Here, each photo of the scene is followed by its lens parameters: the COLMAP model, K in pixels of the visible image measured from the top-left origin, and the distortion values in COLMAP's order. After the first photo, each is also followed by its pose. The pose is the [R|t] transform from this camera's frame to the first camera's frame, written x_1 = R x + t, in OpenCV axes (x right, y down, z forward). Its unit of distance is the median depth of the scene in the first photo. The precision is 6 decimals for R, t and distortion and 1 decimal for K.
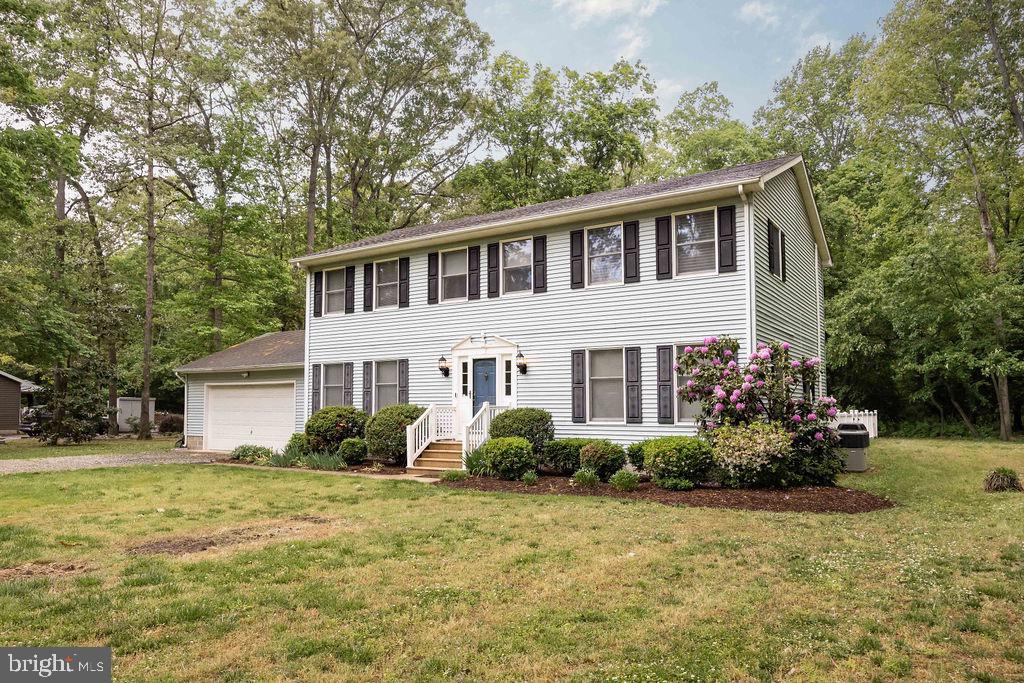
lens RADIAL K [[689.5, 0, 509.7], [0, 689.5, 361.1], [0, 0, 1]] dist [-0.001413, -0.000533]
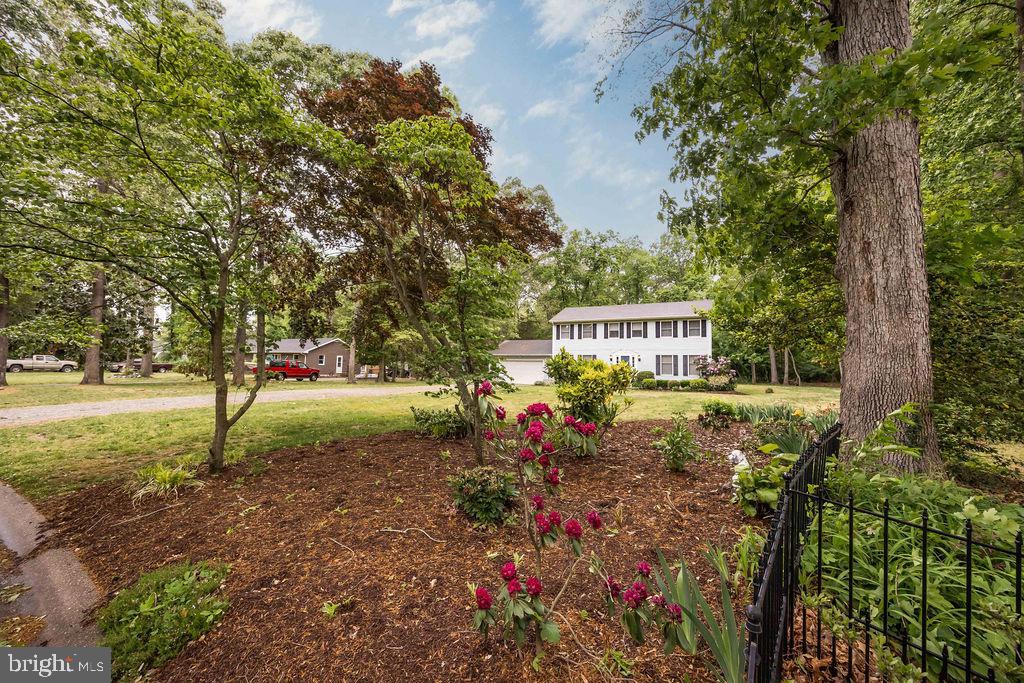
lens RADIAL K [[390.2, 0, 512.0], [0, 390.2, 341.5], [0, 0, 1]] dist [-0.002642, -0.000185]
pose [[0.992926, 0.031562, 0.114463, -0.806203], [-0.031491, 0.999501, -0.002425, -0.052180], [-0.114482, -0.001197, 0.993425, -0.844281]]
